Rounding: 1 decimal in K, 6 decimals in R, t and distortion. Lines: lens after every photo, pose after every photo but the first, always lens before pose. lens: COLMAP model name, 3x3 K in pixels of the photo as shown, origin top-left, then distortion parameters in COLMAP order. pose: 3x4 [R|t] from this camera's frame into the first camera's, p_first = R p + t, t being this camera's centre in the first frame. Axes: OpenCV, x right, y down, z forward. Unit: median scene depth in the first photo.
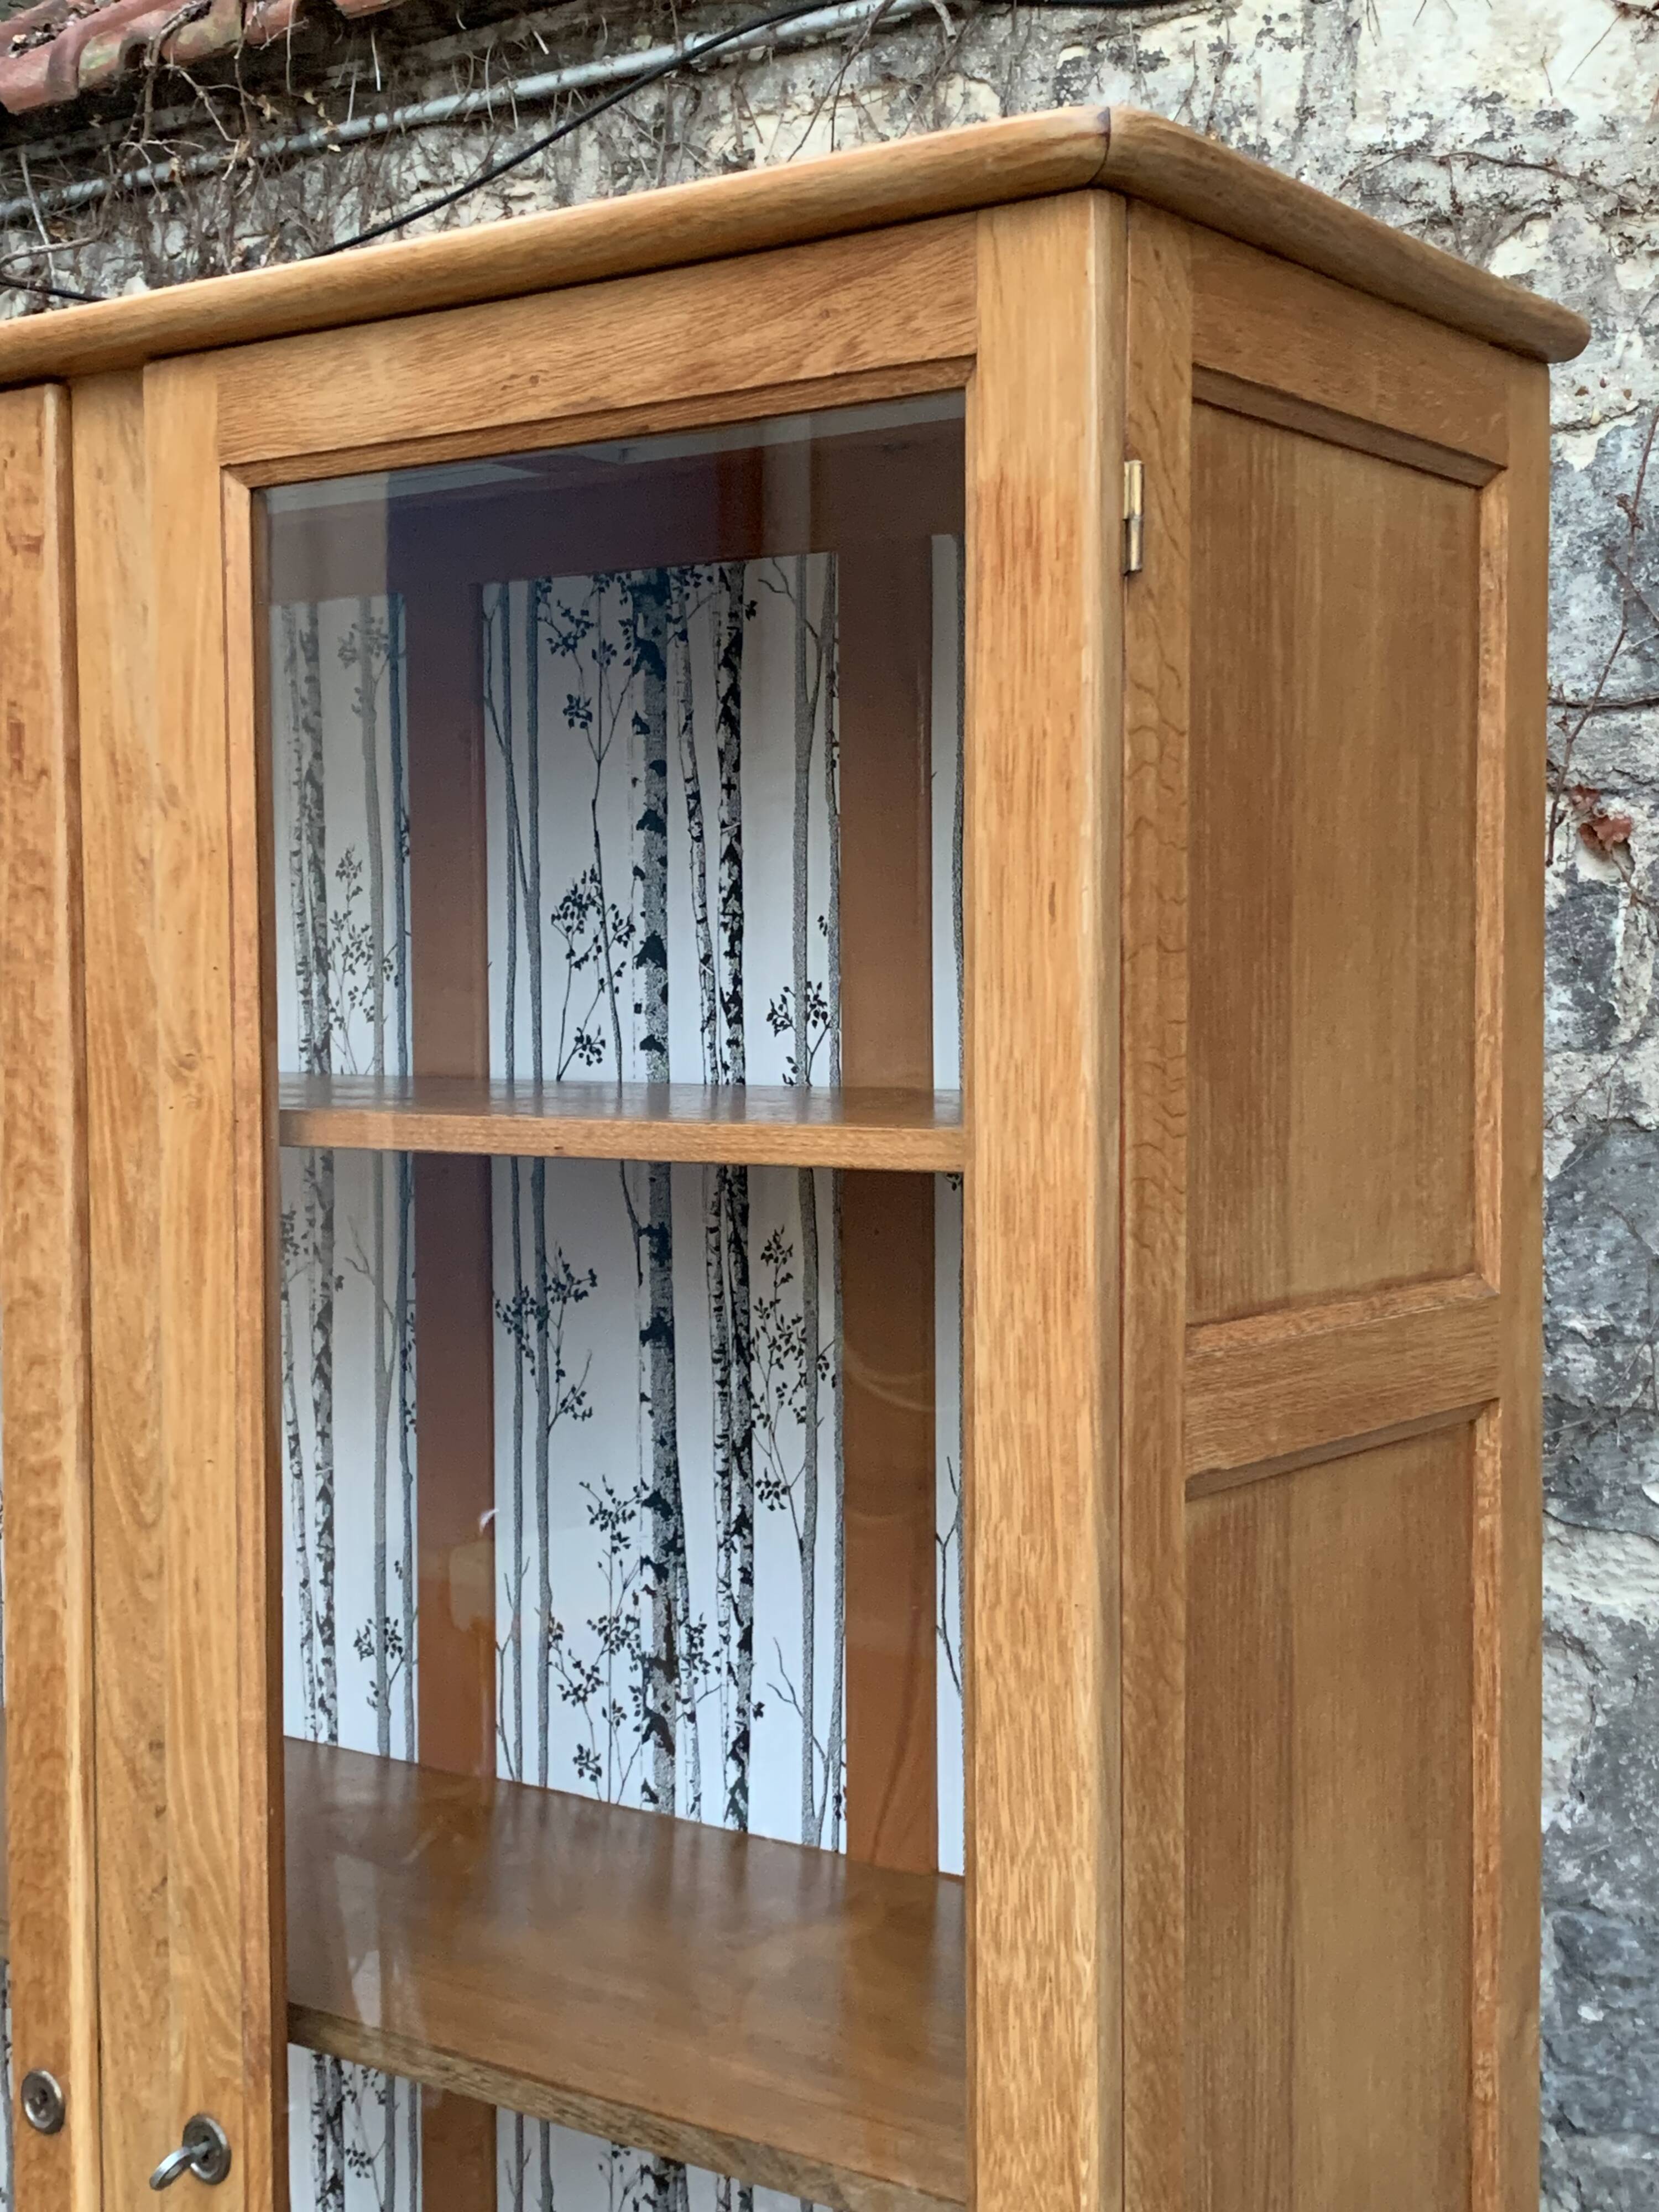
lens RADIAL K [[2938.0, 0, 803.6], [0, 2938.0, 1094.5], [0, 0, 1]] dist [0.234713, -0.777301]
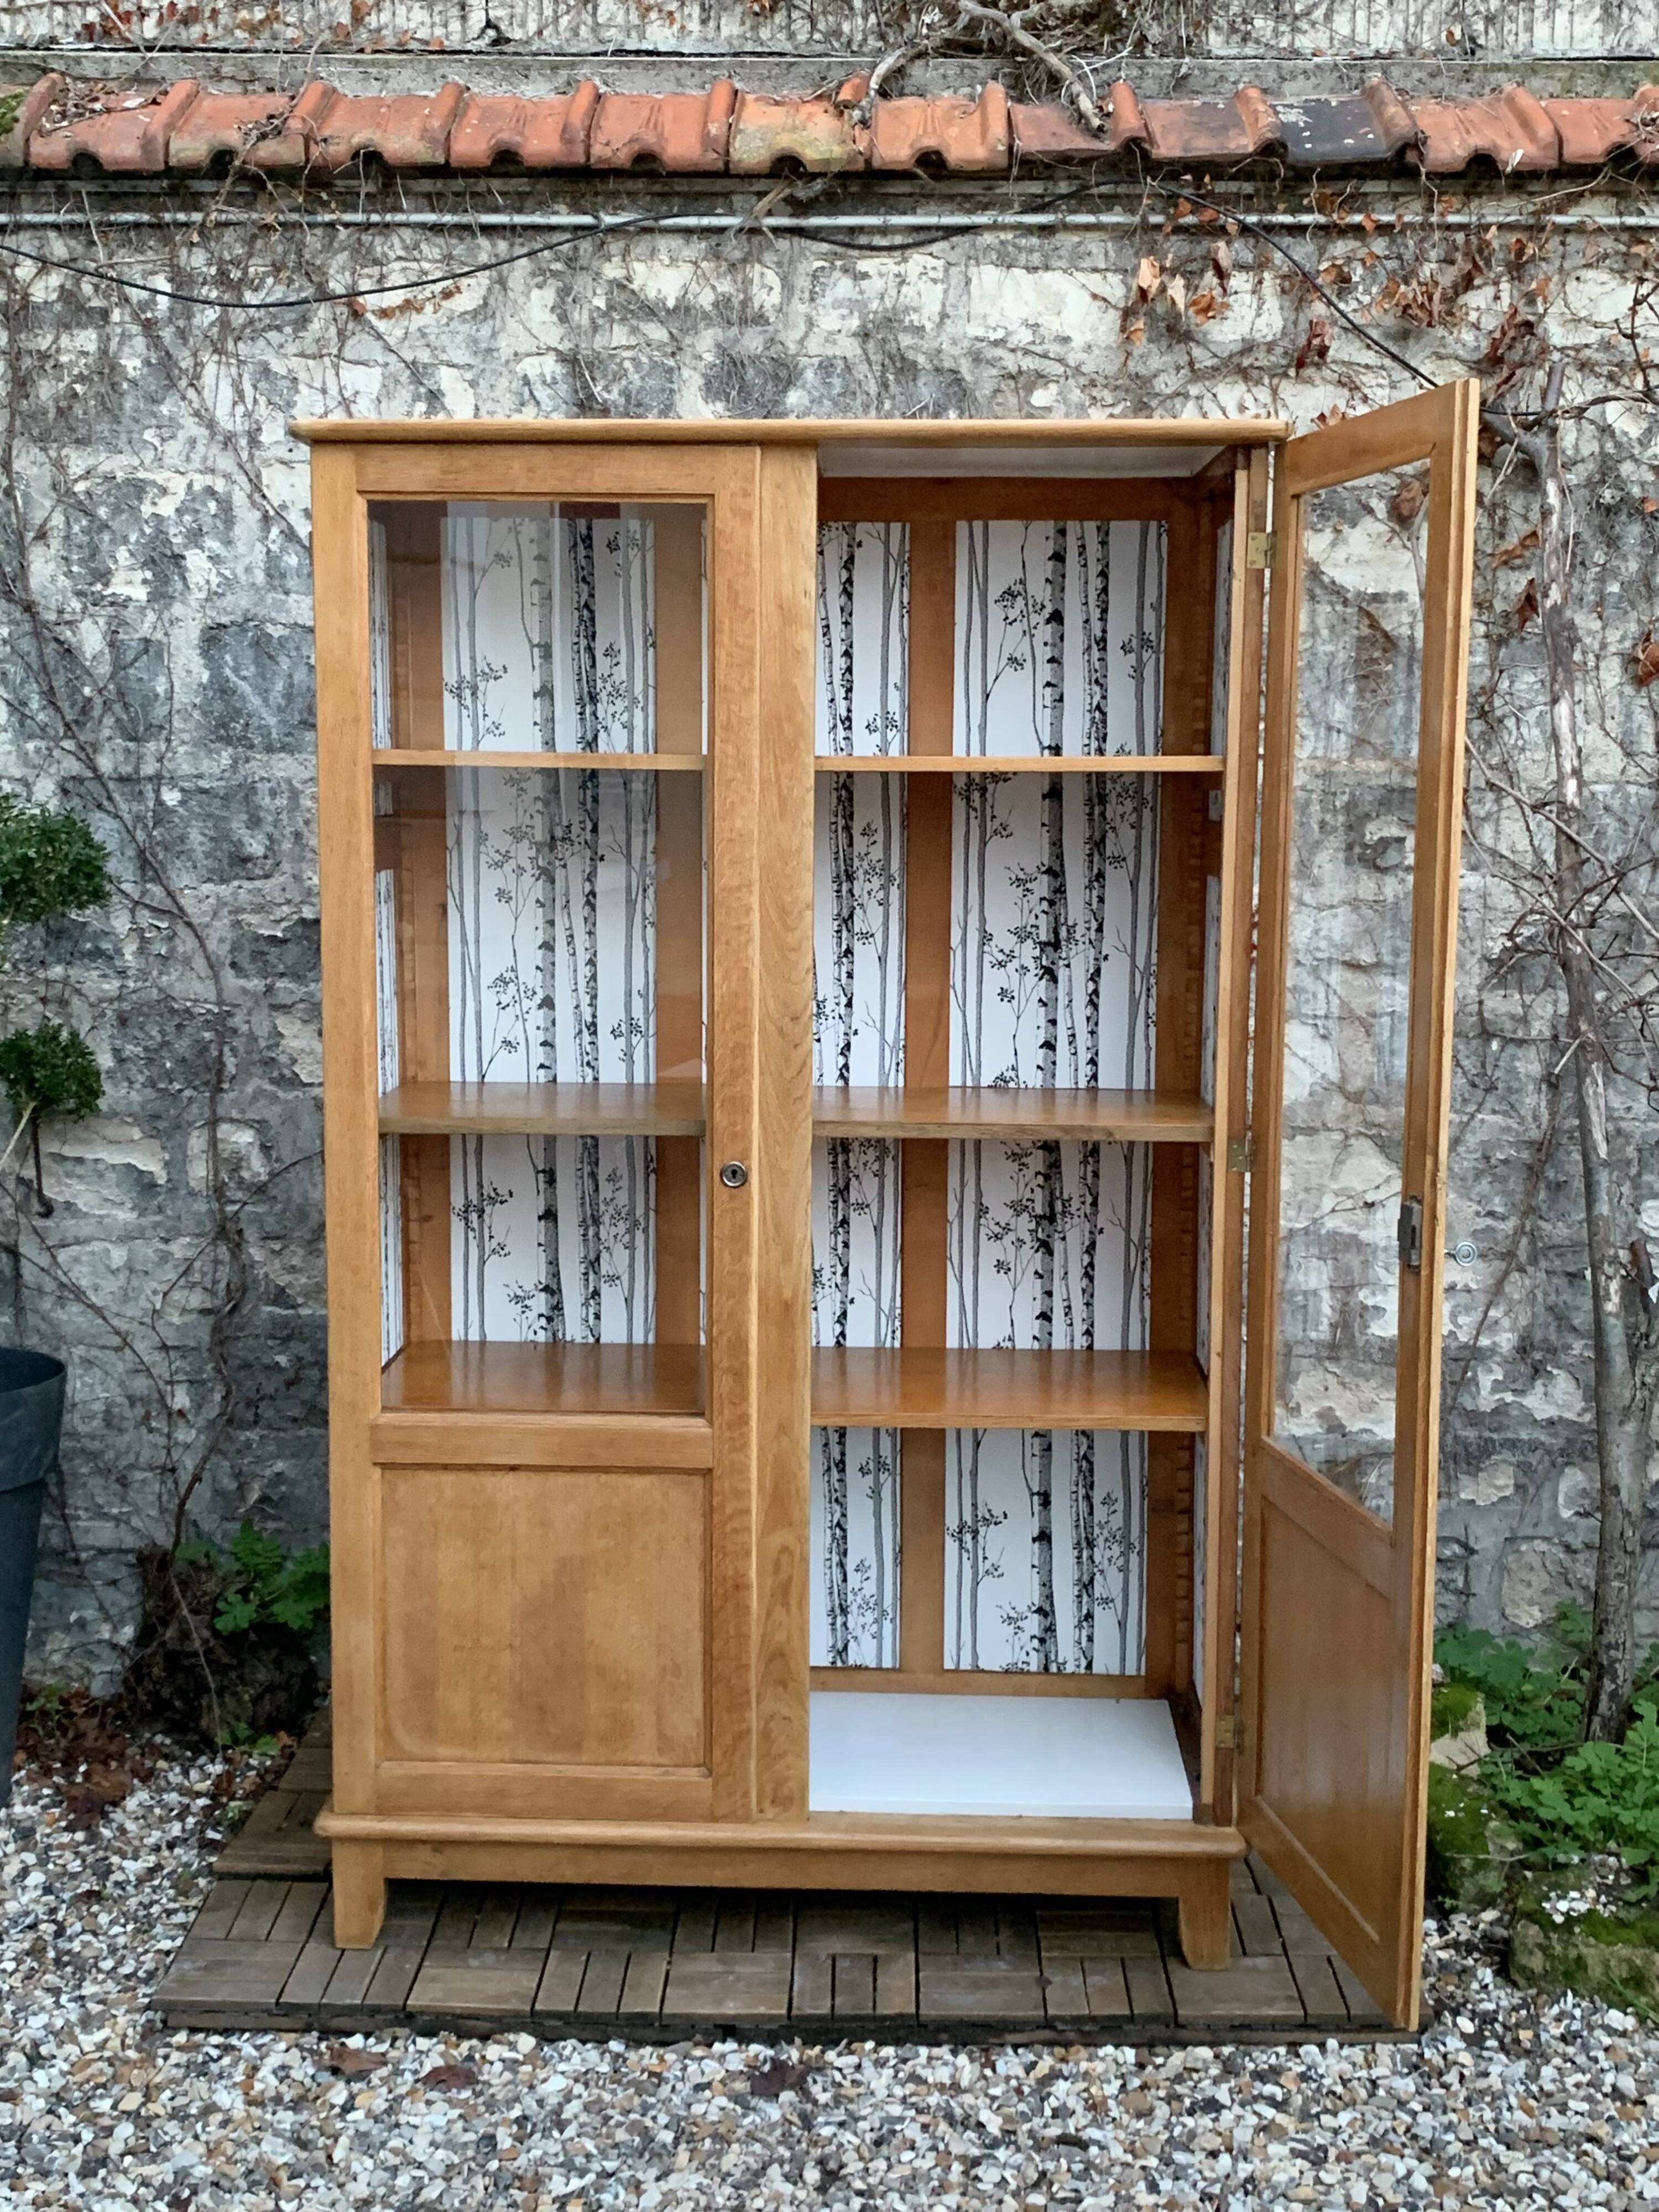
lens RADIAL K [[2602.0, 0, 820.6], [0, 2602.0, 1078.2], [0, 0, 1]] dist [0.208502, -0.725980]
pose [[0.823546, -0.056601, 0.564419, -1.158142], [0.012306, 0.996558, 0.081981, 0.075803], [-0.567117, -0.060569, 0.821407, -0.634085]]
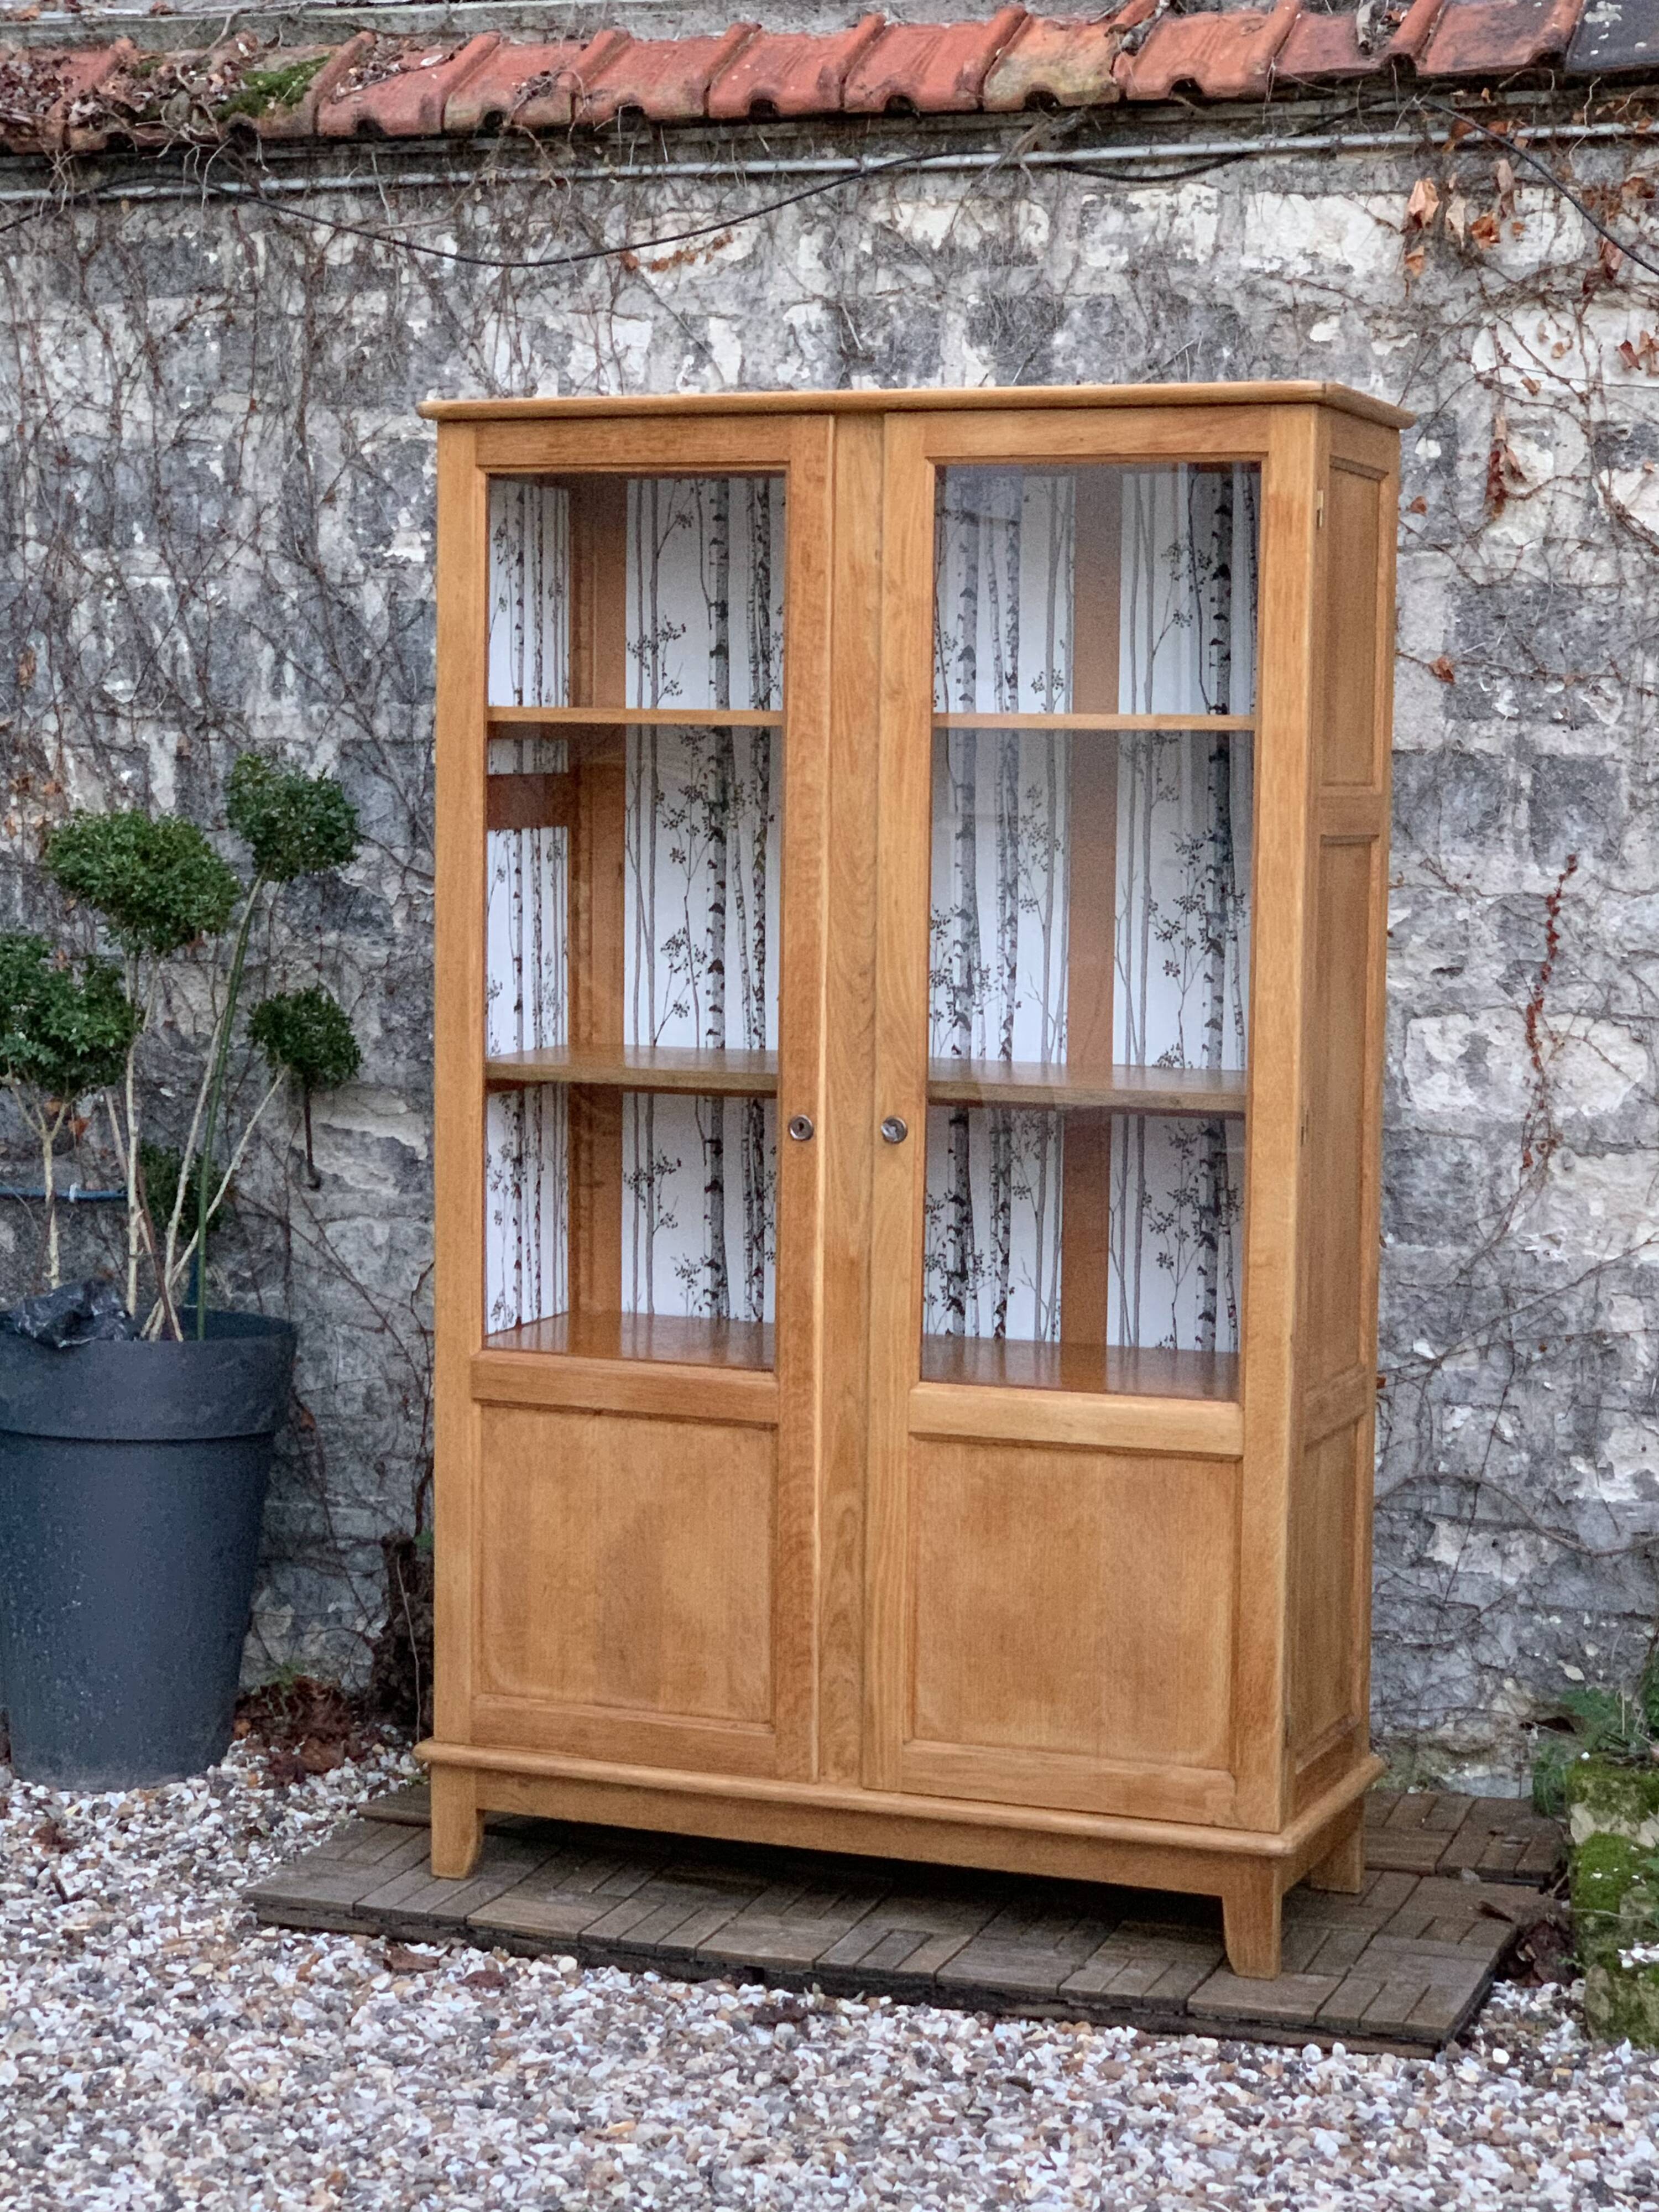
lens RADIAL K [[4115.8, 0, 838.8], [0, 4115.8, 1094.4], [0, 0, 1]] dist [-0.127029, 2.252968]
pose [[0.962105, -0.004708, 0.272639, -0.949856], [-0.007195, 0.999064, 0.042643, 0.142847], [-0.272585, -0.042988, 0.961171, -1.840487]]
